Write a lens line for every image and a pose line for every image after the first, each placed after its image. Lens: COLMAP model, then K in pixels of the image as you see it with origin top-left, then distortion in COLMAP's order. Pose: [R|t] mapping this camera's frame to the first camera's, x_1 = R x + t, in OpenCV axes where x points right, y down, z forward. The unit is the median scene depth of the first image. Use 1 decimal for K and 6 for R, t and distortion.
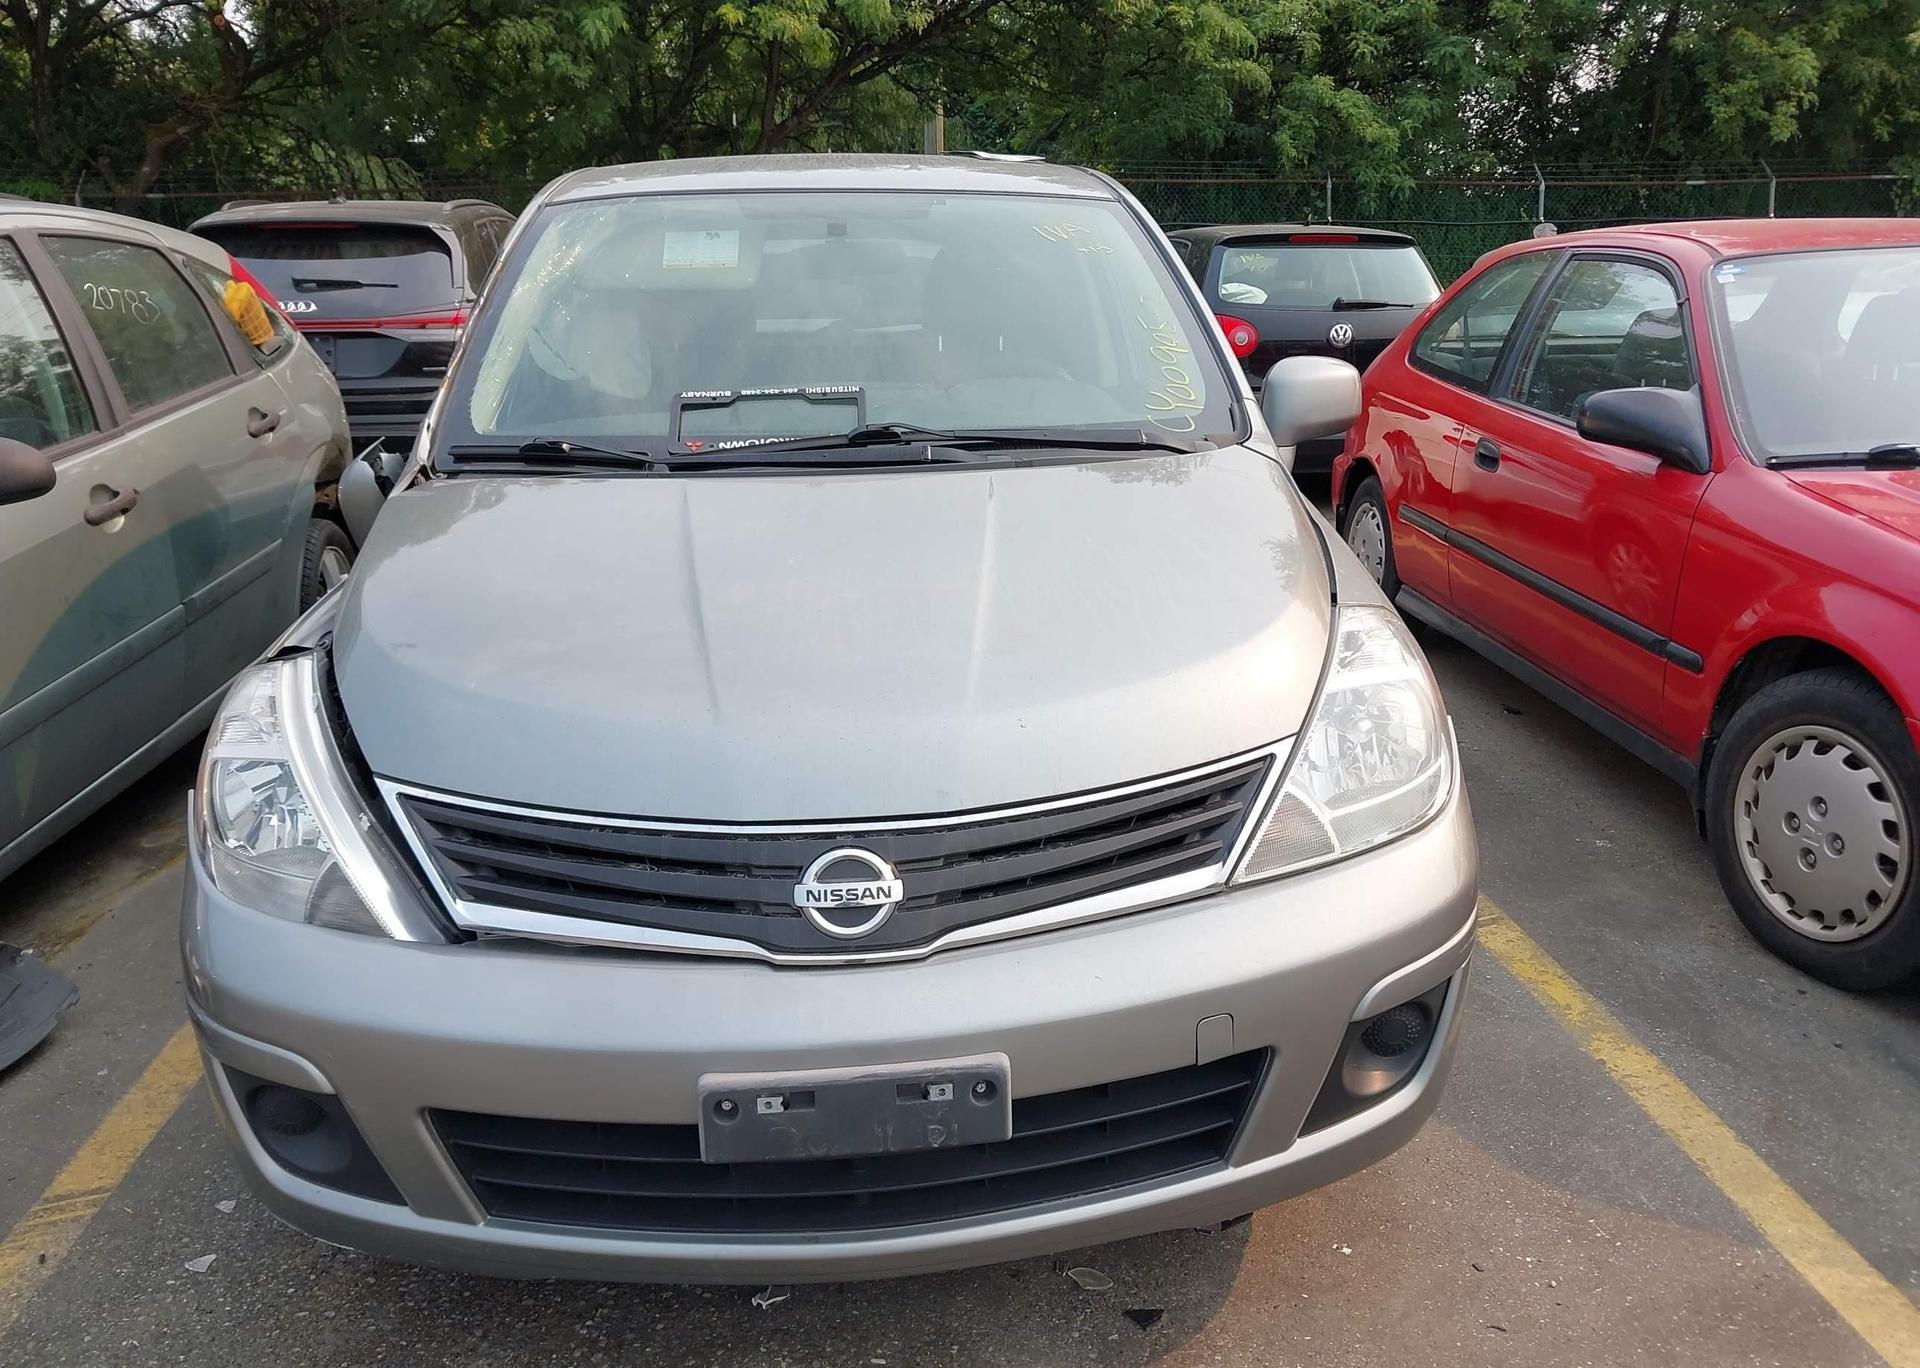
lens RADIAL K [[1511.7, 0, 954.3], [0, 1511.7, 683.6], [0, 0, 1]] dist [0.020471, -0.029492]
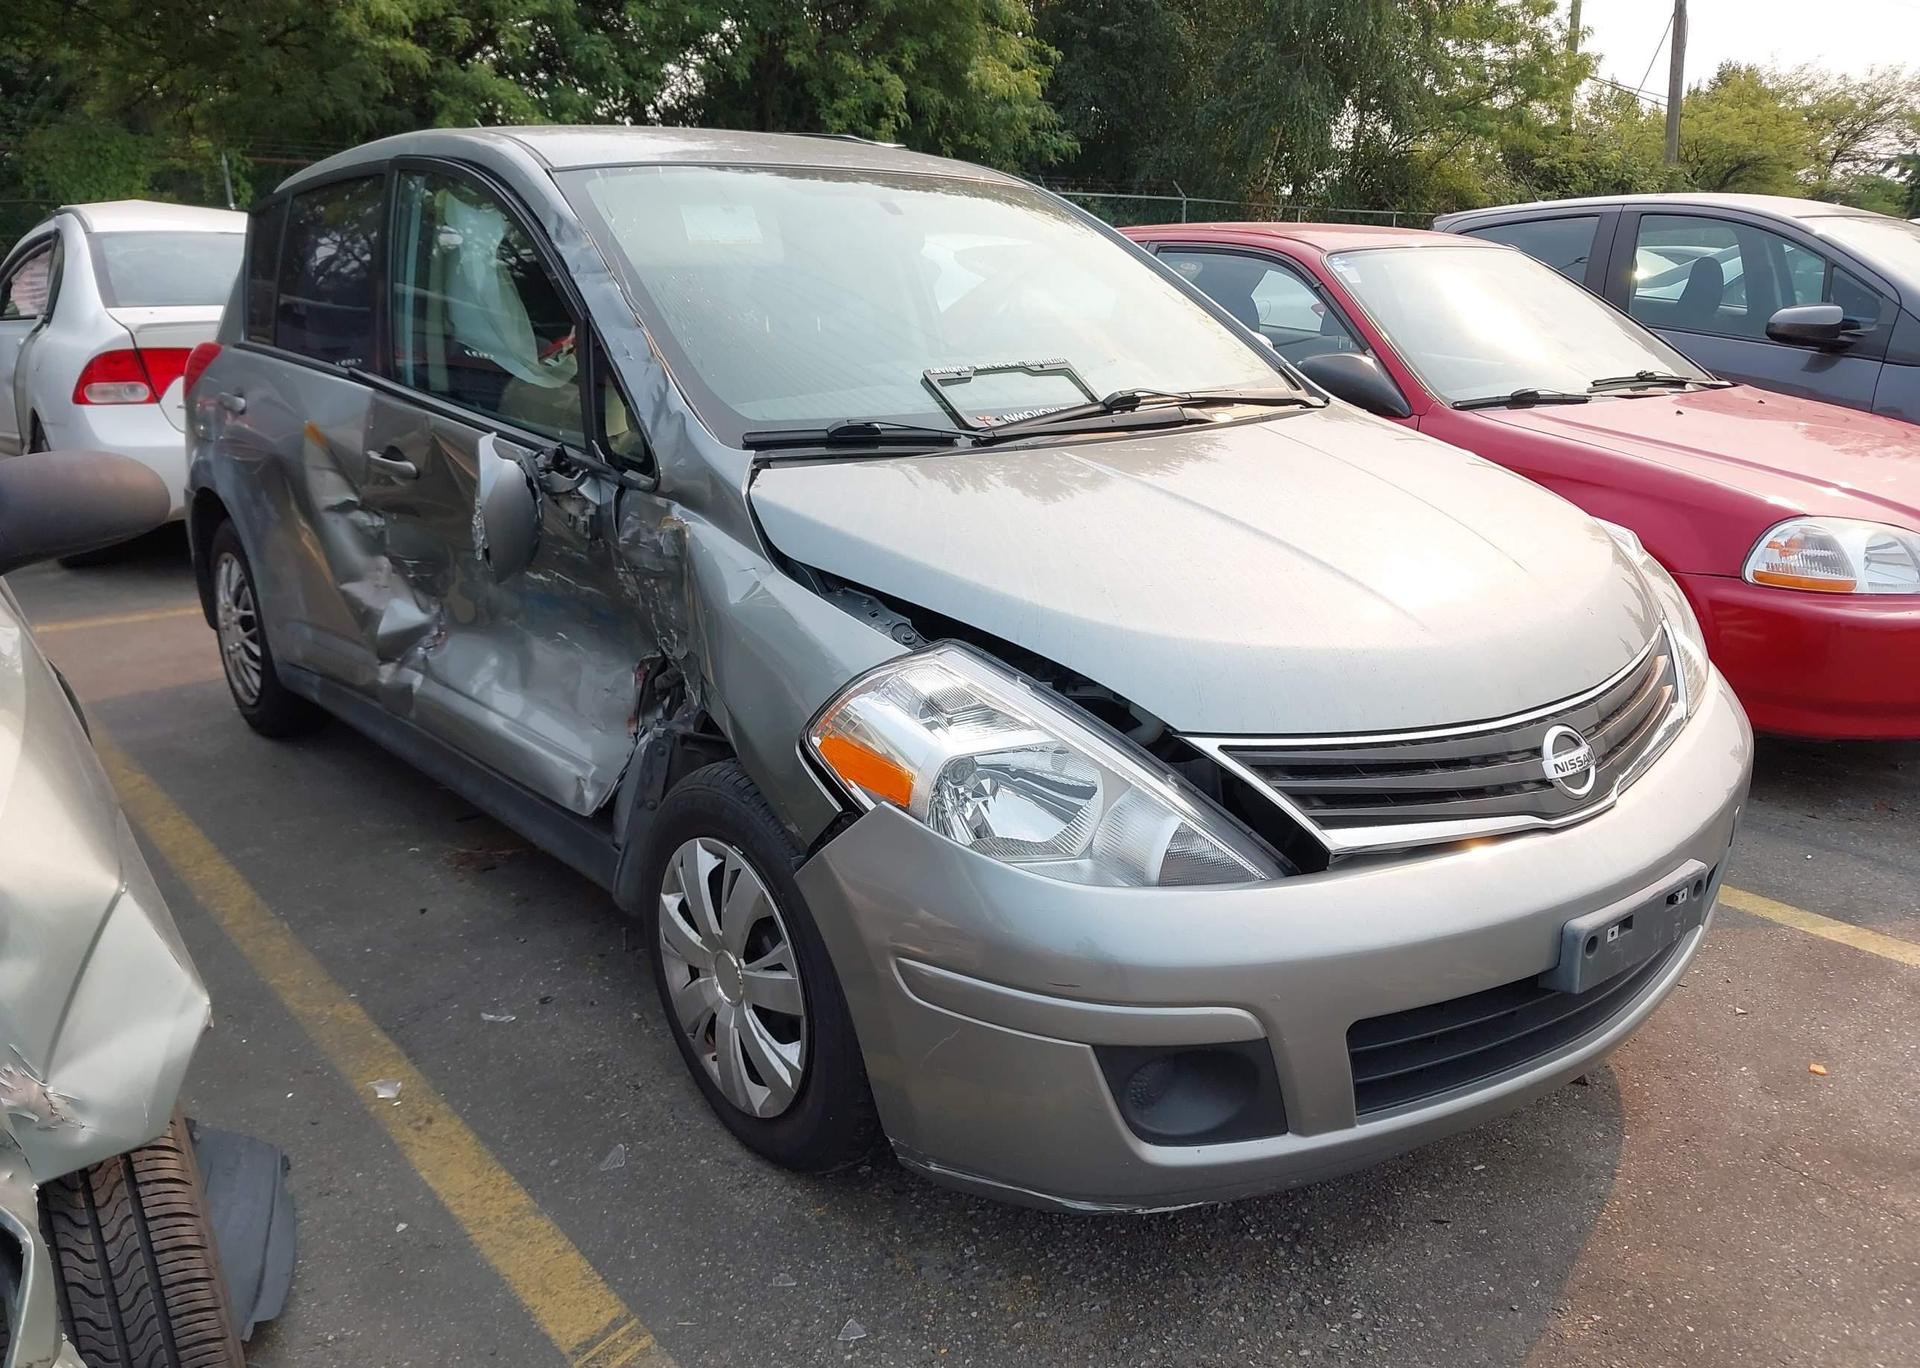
lens RADIAL K [[1511.7, 0, 954.3], [0, 1511.7, 683.6], [0, 0, 1]] dist [0.020471, -0.029492]
pose [[0.830826, -0.138717, 0.538967, -0.601142], [0.136332, 0.989661, 0.044557, -0.023914], [-0.539575, 0.036459, 0.841148, 0.127760]]
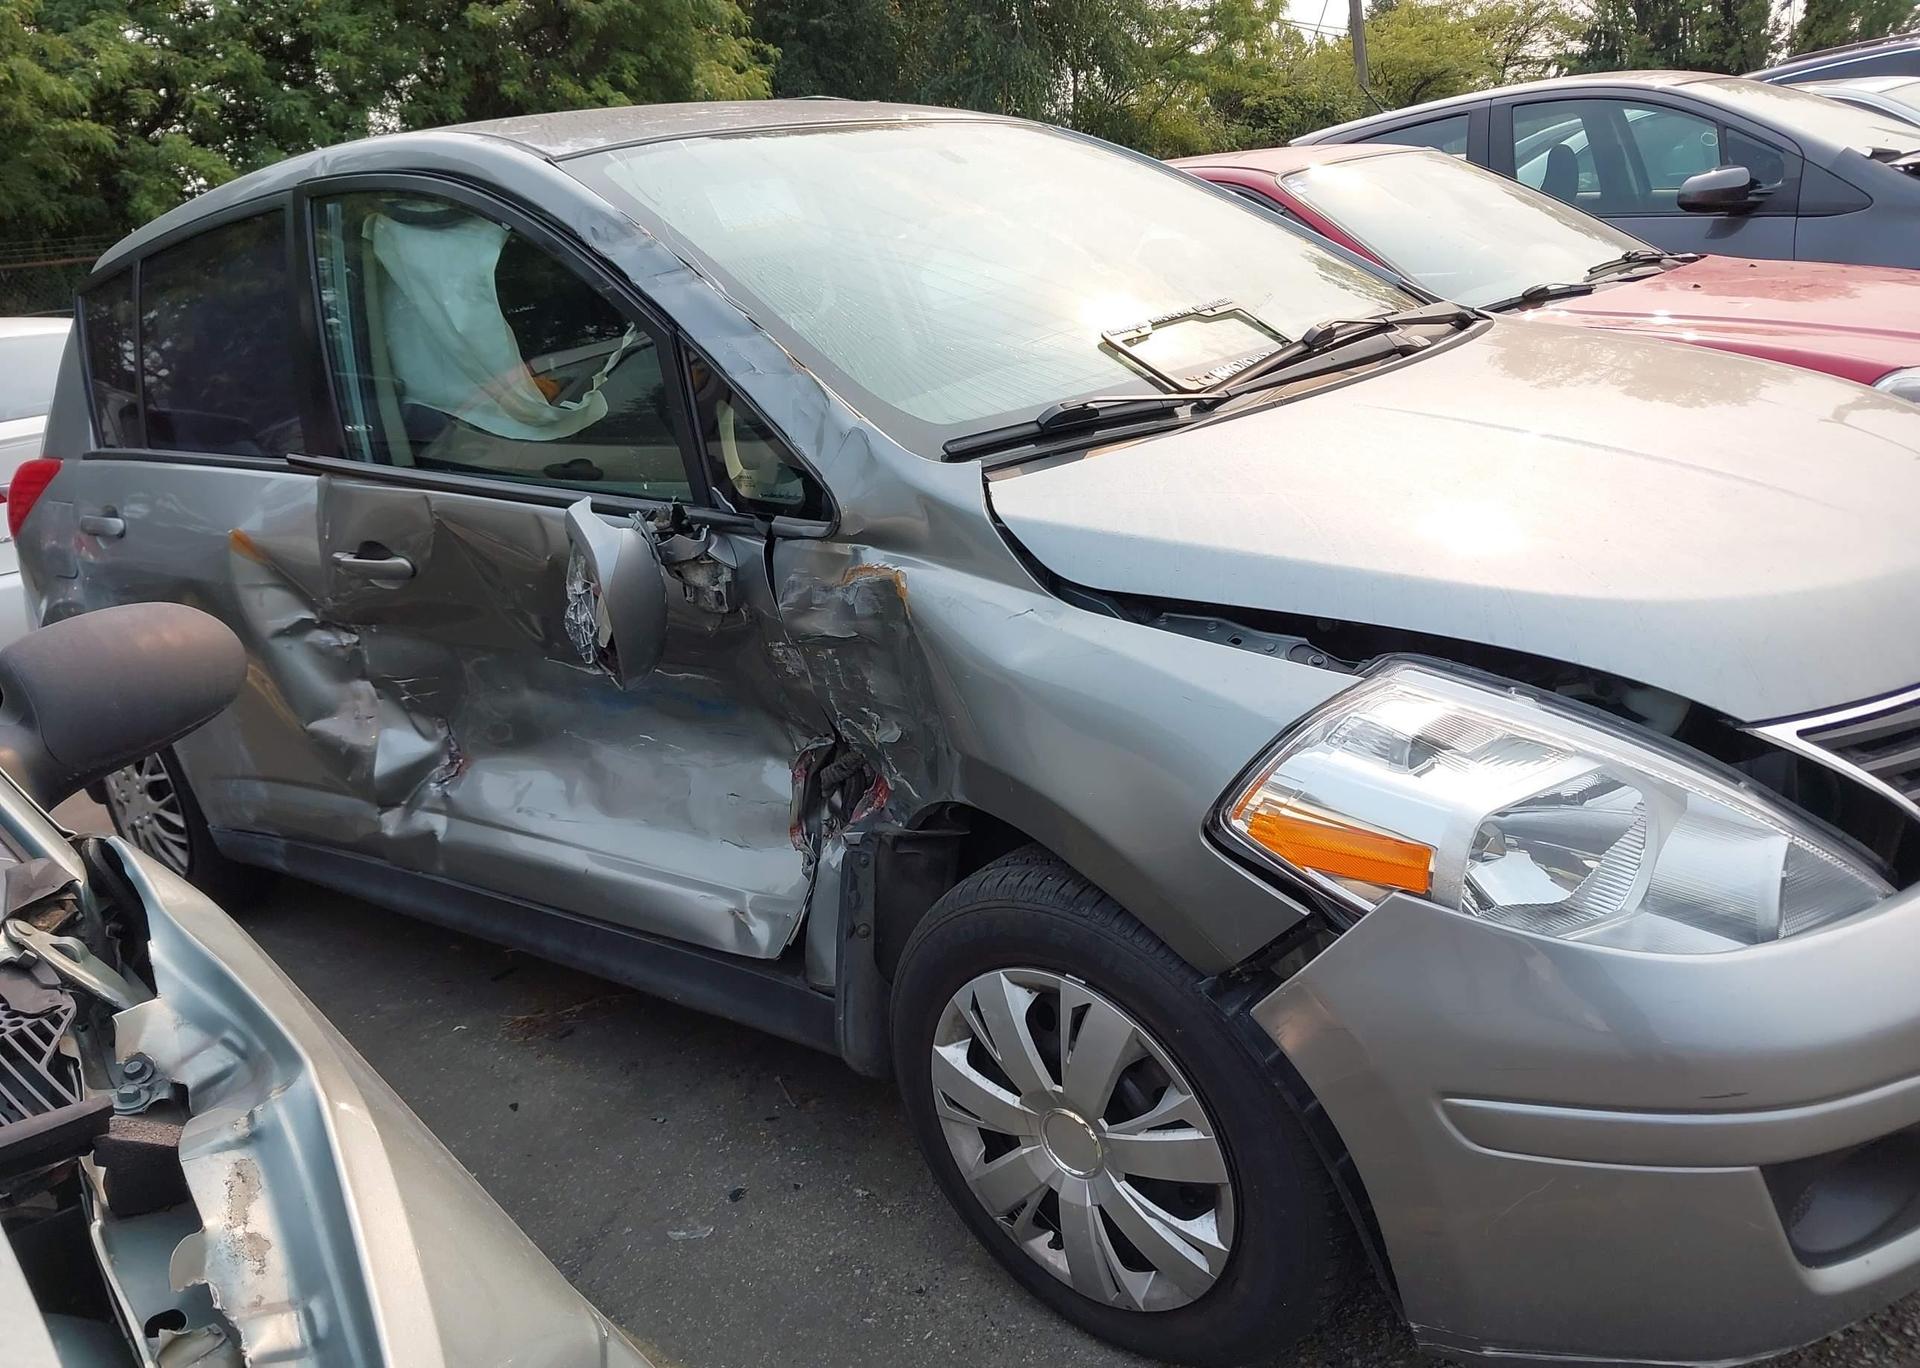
lens RADIAL K [[1511.7, 0, 954.3], [0, 1511.7, 683.6], [0, 0, 1]] dist [0.020471, -0.029492]
pose [[0.715217, -0.277716, 0.641357, -0.659883], [0.303270, 0.950089, 0.073206, -0.080031], [-0.629676, 0.142146, 0.763742, 0.376555]]
